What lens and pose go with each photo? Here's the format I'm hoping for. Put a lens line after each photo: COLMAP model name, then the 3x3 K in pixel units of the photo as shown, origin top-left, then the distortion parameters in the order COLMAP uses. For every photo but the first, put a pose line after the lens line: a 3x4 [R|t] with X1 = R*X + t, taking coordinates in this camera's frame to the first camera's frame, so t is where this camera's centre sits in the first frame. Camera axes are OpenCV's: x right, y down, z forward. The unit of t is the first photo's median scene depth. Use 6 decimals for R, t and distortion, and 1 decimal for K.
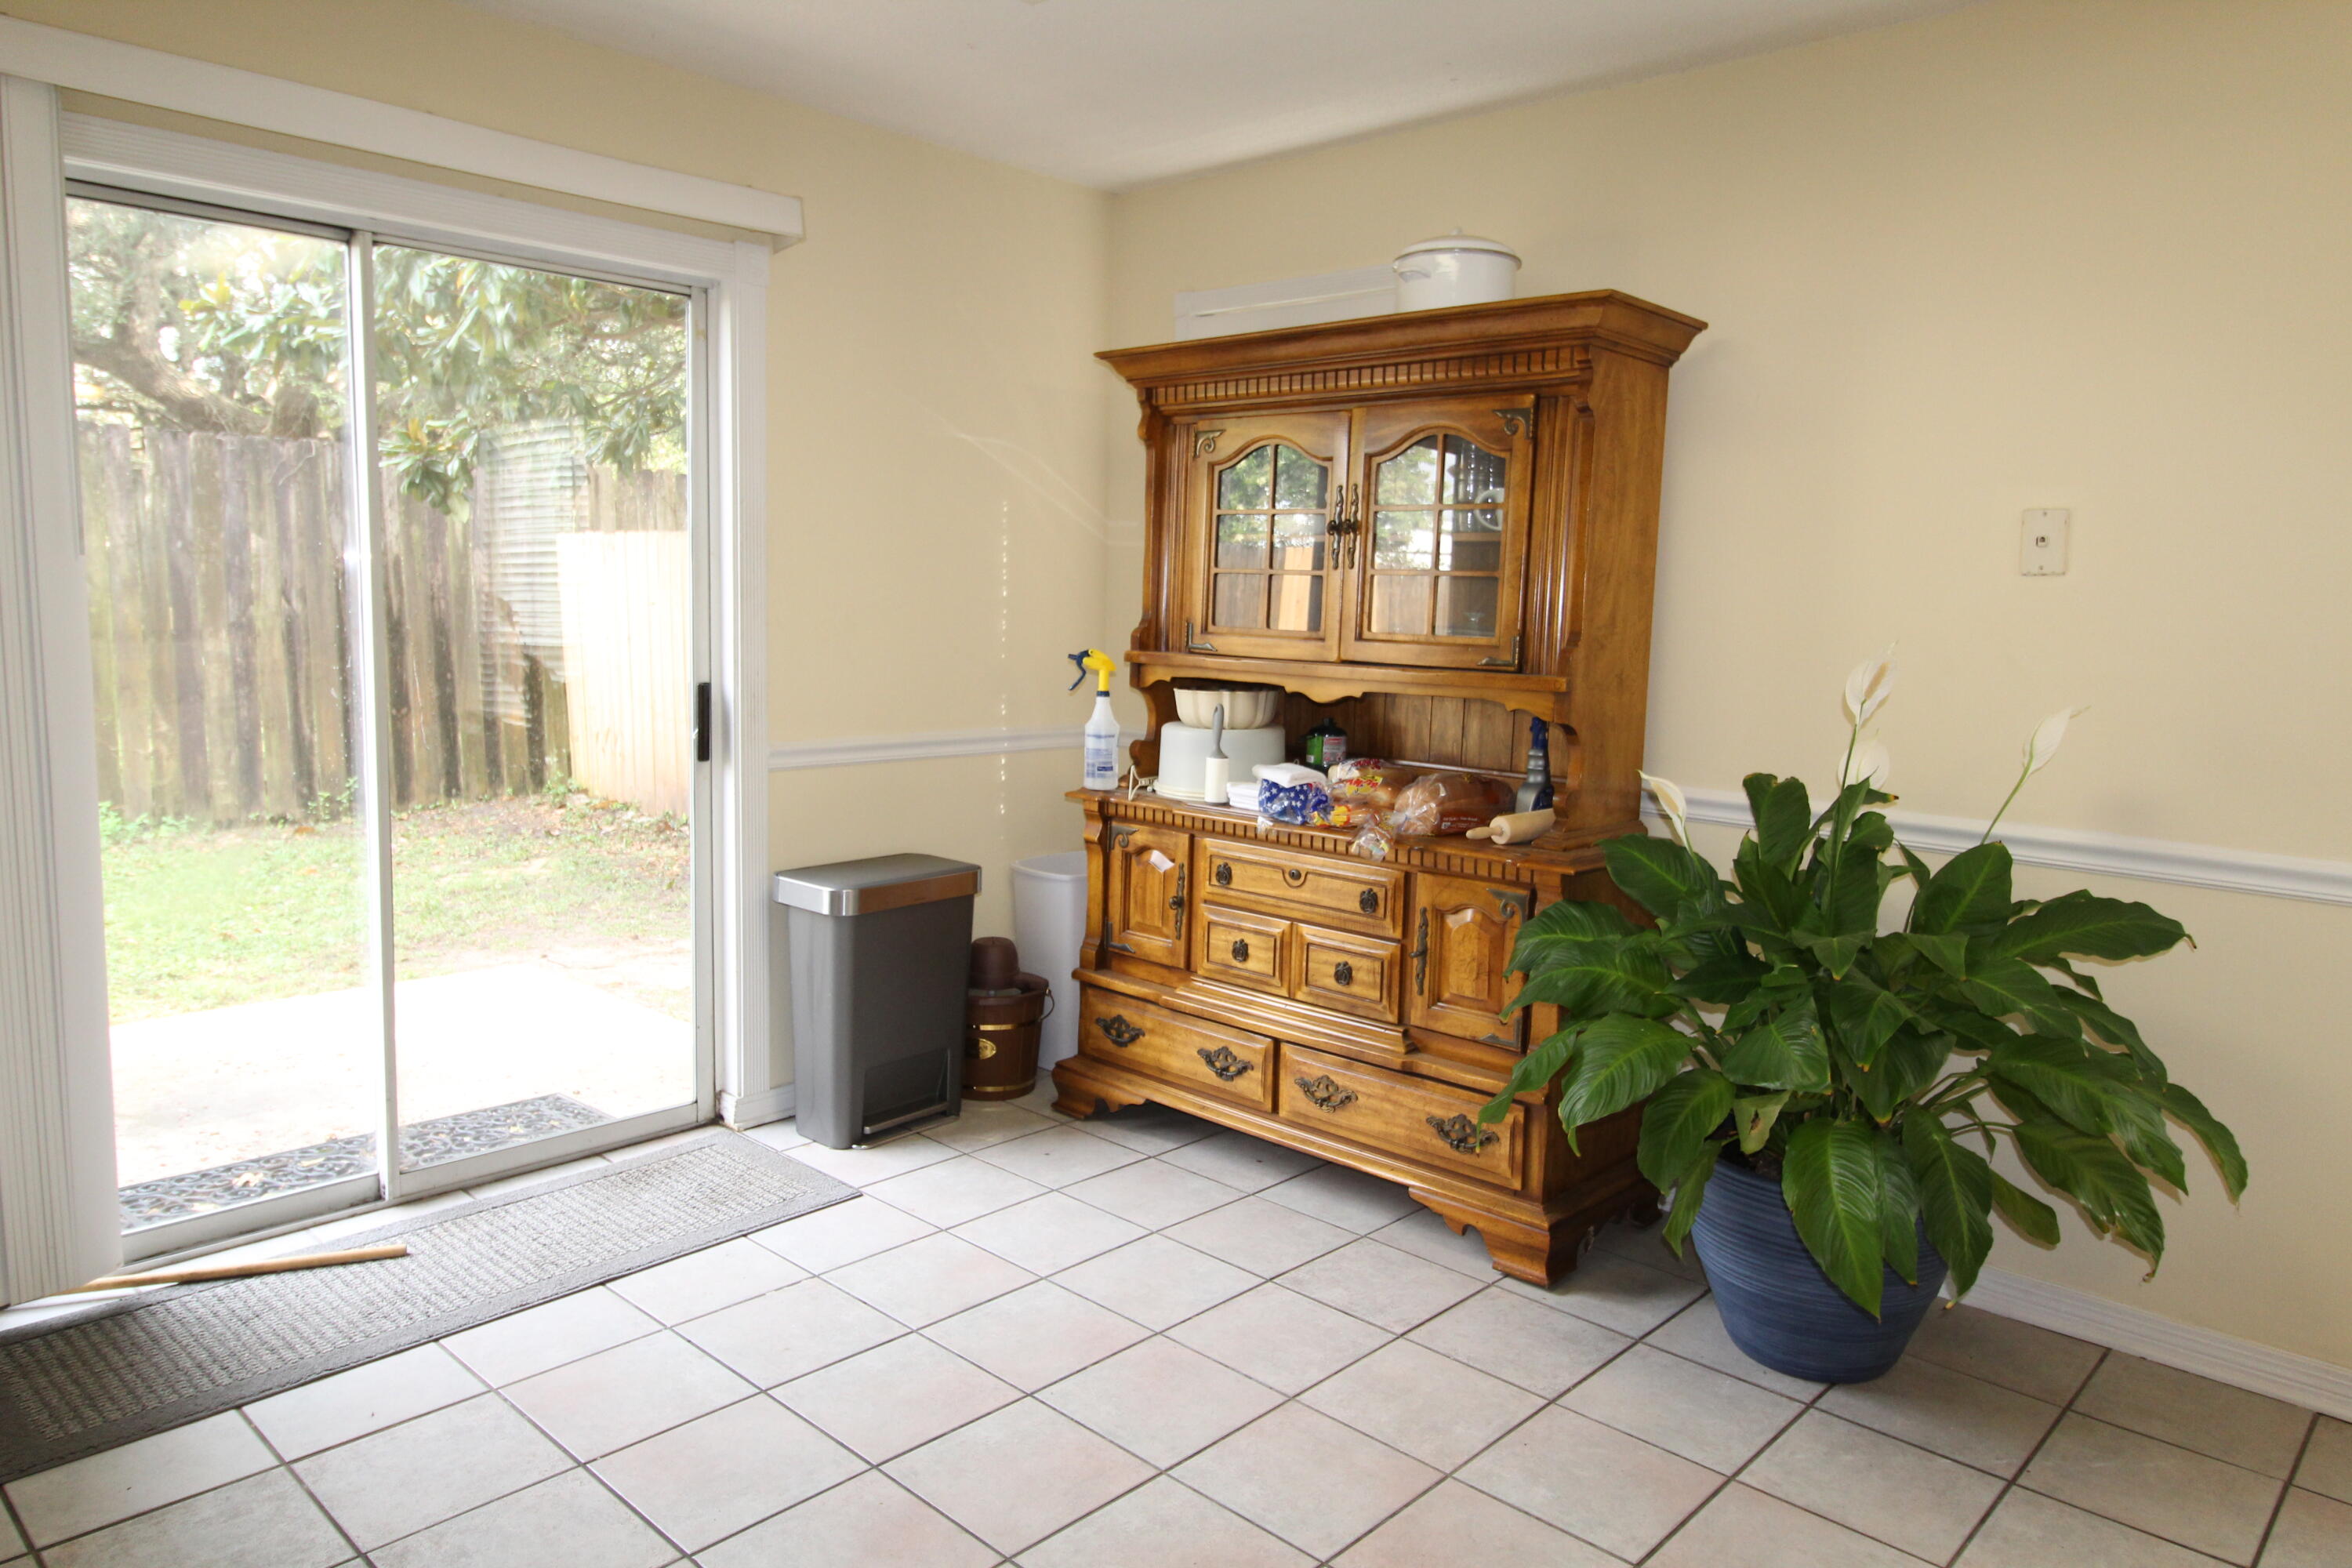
lens RADIAL K [[1553.9, 0, 1175.5], [0, 1553.9, 787.9], [0, 0, 1]] dist [0.000854, -0.000914]
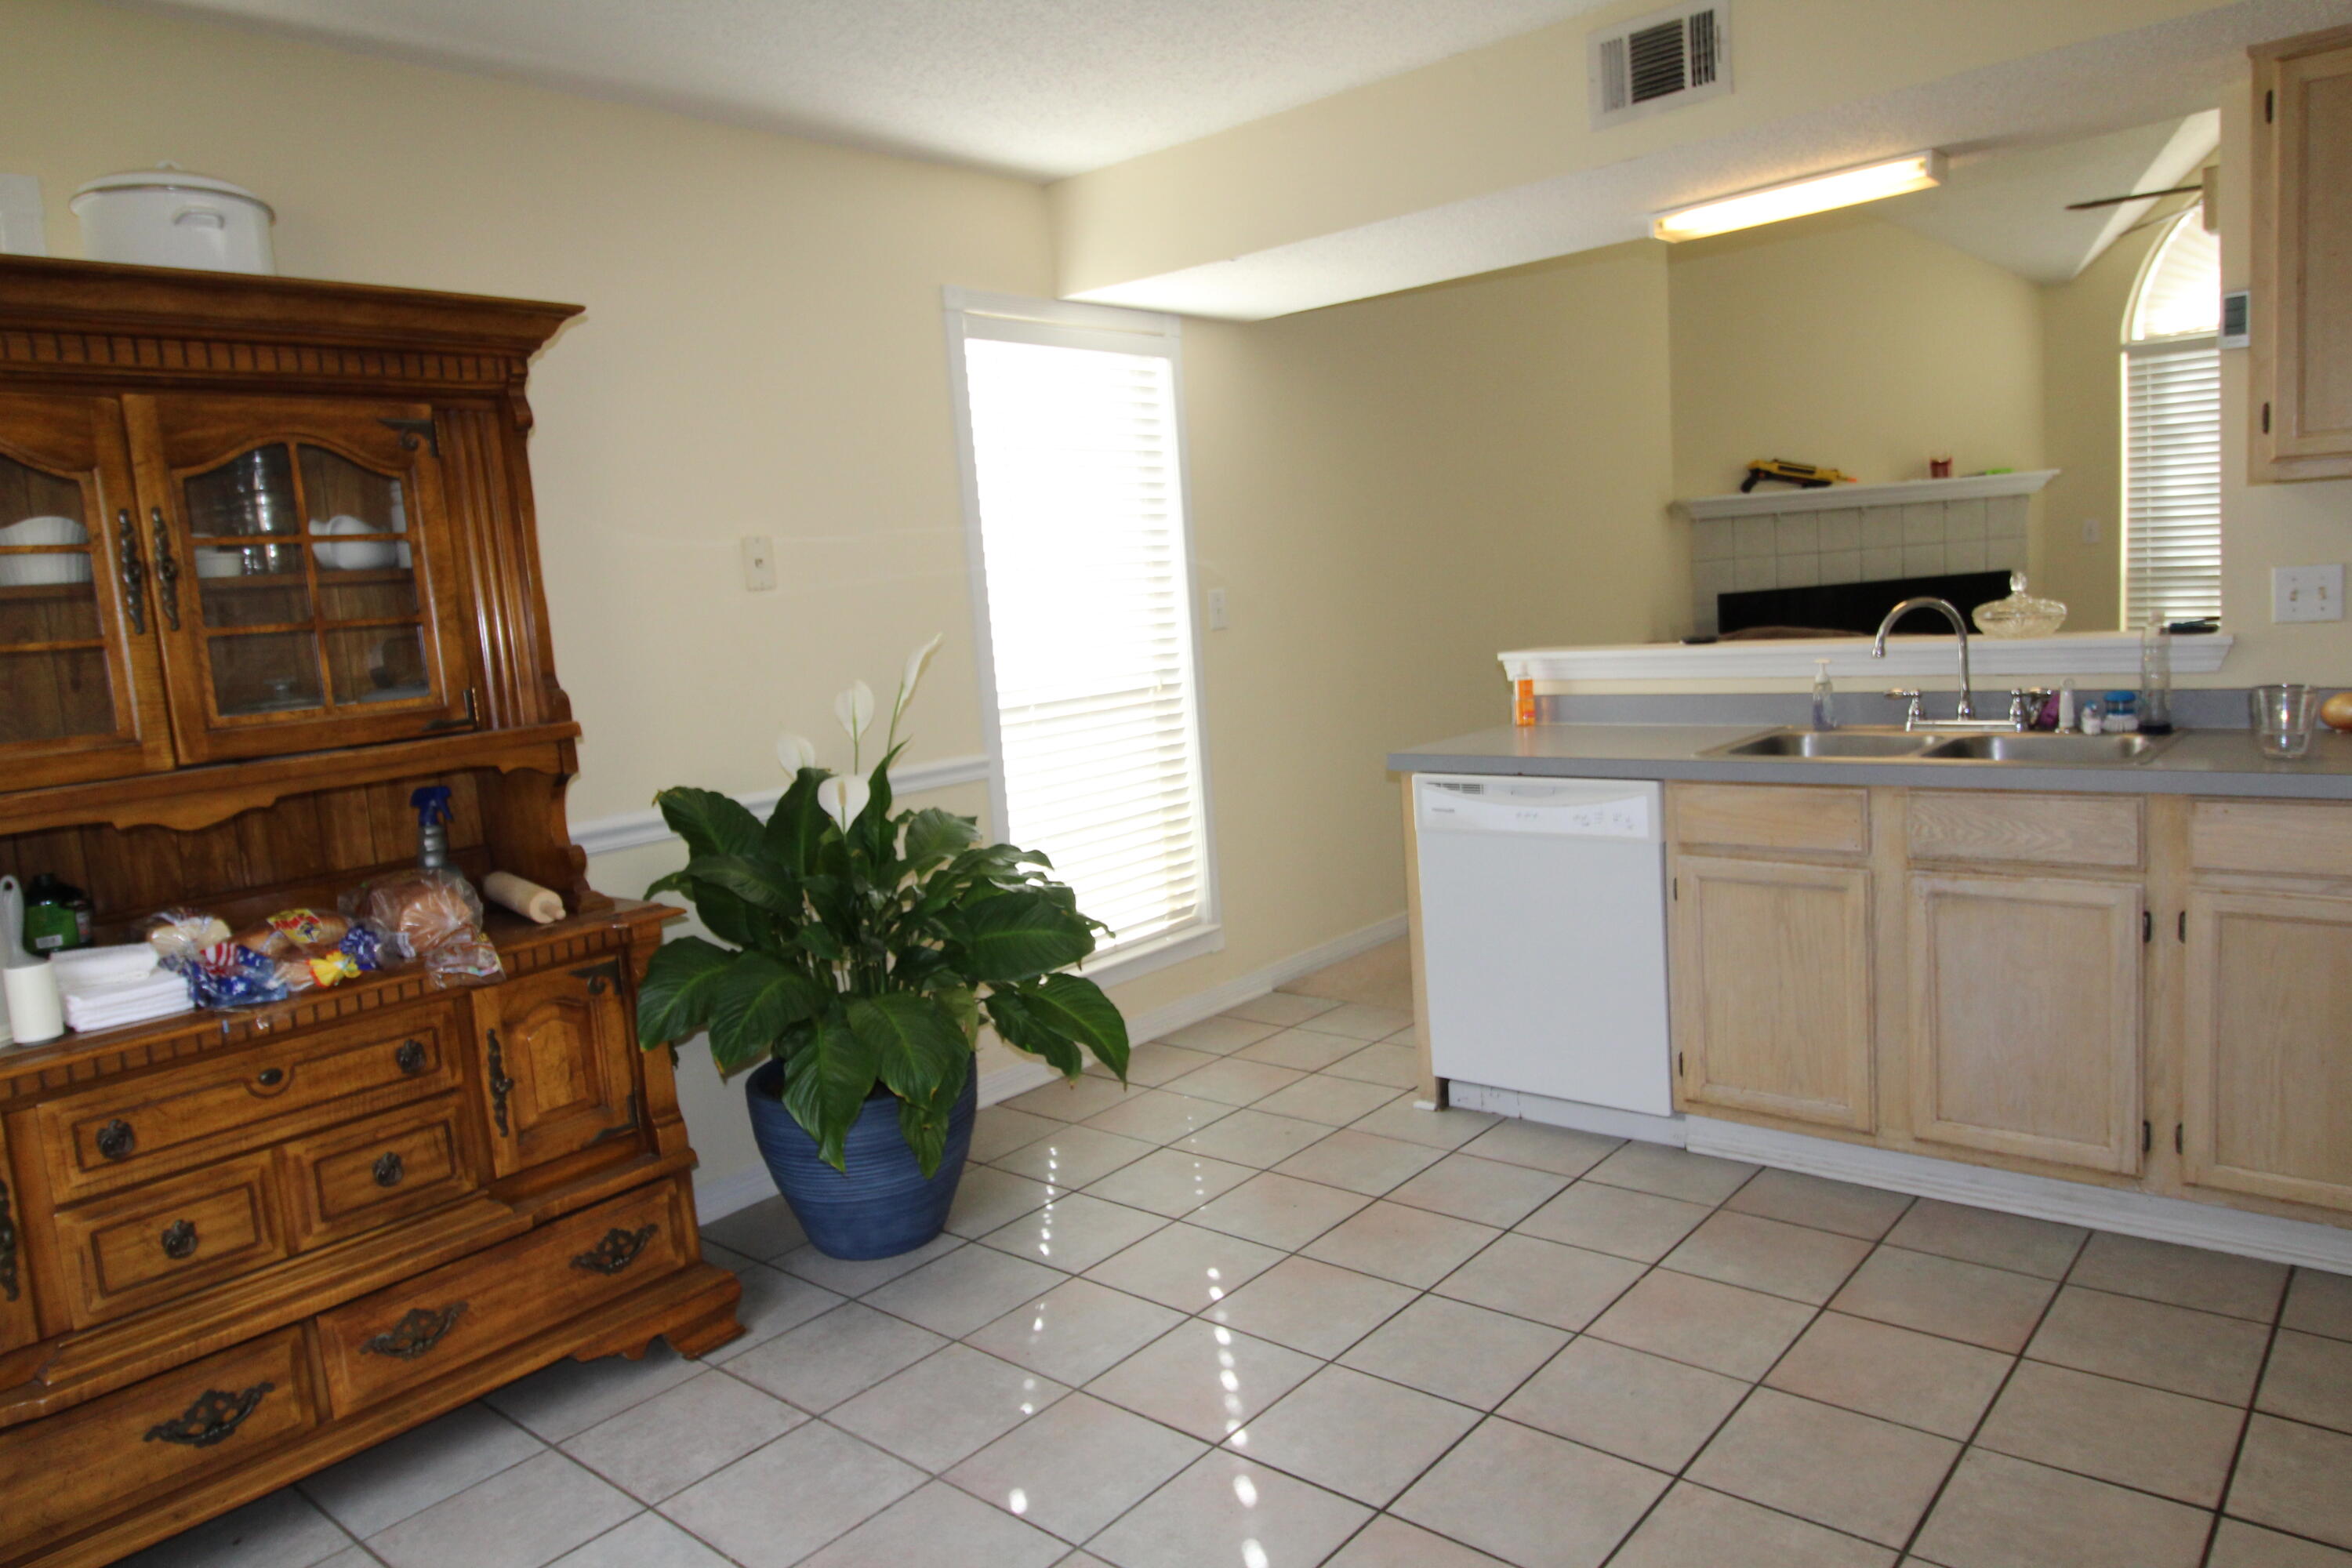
lens RADIAL K [[1553.9, 0, 1177.0], [0, 1553.9, 781.0], [0, 0, 1]] dist [0.000854, -0.000914]
pose [[-0.052877, -0.155942, 0.986350, -0.644555], [0.195567, 0.966988, 0.163365, -0.111835], [-0.979264, 0.201536, -0.020635, 0.650257]]
